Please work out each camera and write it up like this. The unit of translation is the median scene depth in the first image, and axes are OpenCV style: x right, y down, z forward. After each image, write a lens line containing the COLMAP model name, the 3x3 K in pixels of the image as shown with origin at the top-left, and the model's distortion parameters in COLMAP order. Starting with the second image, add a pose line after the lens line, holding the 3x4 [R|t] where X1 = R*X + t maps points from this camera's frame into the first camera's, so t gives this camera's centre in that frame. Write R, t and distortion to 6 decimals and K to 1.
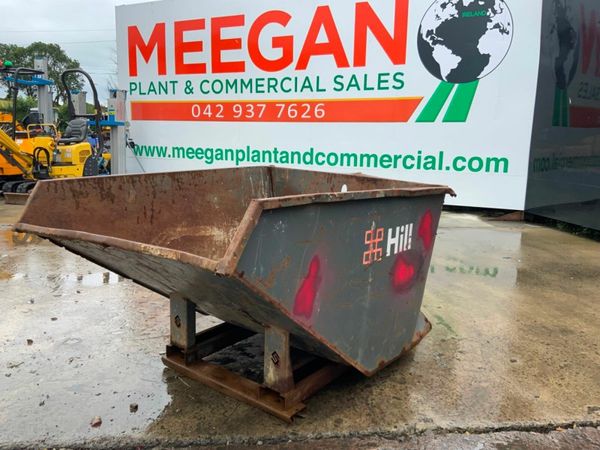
lens RADIAL K [[495.2, 0, 300.0], [0, 495.2, 225.0], [0, 0, 1]] dist [0.097552, -0.184221]
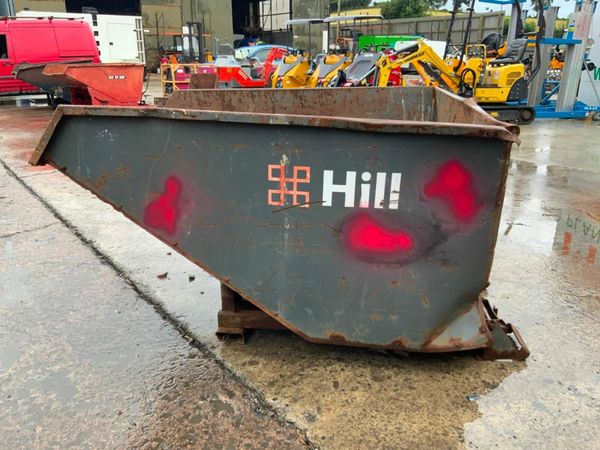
lens RADIAL K [[495.2, 0, 300.0], [0, 495.2, 225.0], [0, 0, 1]] dist [0.097552, -0.184221]
pose [[0.529861, 0.251805, -0.809840, 0.222264], [-0.133038, 0.967762, 0.213864, -0.019220], [0.837585, -0.005579, 0.546279, 0.153653]]
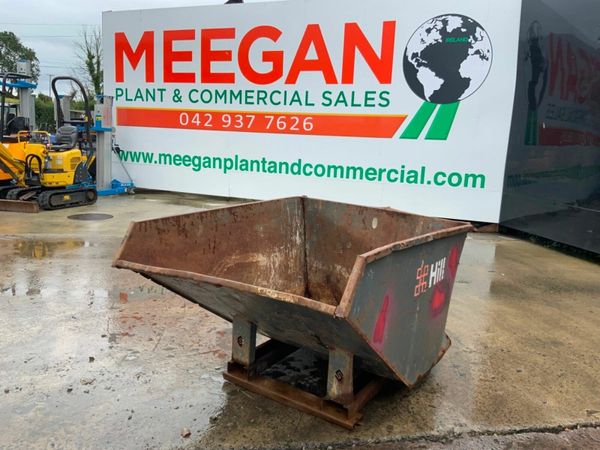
lens RADIAL K [[495.2, 0, 300.0], [0, 495.2, 225.0], [0, 0, 1]] dist [0.097552, -0.184221]
pose [[0.996946, 0.010322, 0.077413, -0.063341], [-0.010680, 0.999934, 0.004212, -0.024694], [-0.077364, -0.005026, 0.996990, -0.044721]]
